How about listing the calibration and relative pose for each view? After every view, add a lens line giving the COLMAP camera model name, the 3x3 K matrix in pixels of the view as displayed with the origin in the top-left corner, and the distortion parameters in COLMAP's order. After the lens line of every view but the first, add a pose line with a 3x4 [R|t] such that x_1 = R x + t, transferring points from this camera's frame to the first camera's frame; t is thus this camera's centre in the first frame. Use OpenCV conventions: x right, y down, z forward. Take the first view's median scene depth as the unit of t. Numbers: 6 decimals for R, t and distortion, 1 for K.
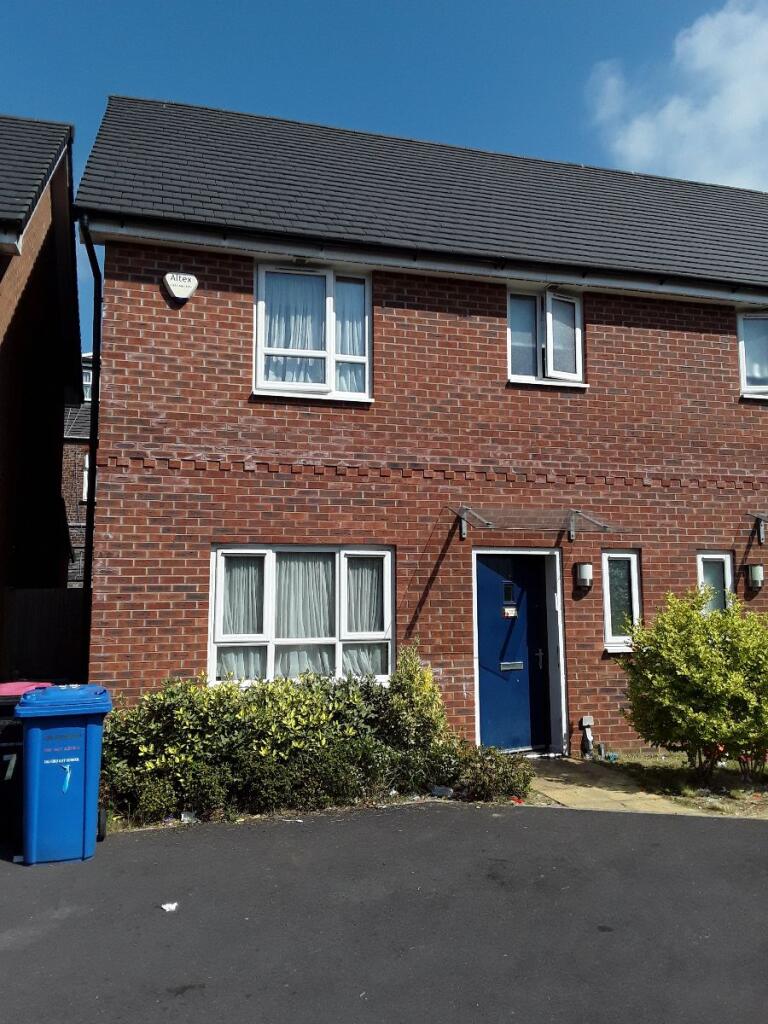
lens RADIAL K [[807.3, 0, 384.0], [0, 807.3, 512.0], [0, 0, 1]] dist [0.117629, -0.165696]
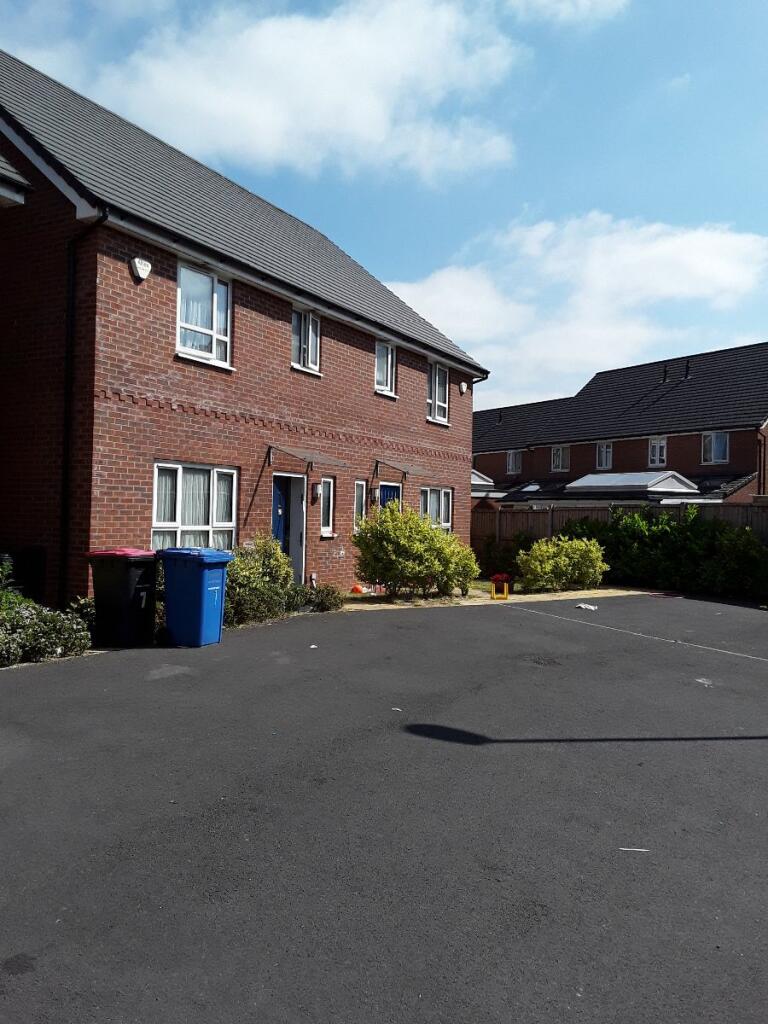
lens RADIAL K [[807.3, 0, 384.0], [0, 807.3, 512.0], [0, 0, 1]] dist [0.117629, -0.165696]
pose [[0.703525, 0.023571, 0.710280, -0.895089], [-0.101871, 0.992473, 0.067967, -0.006580], [-0.703331, -0.120174, 0.700631, -0.284871]]
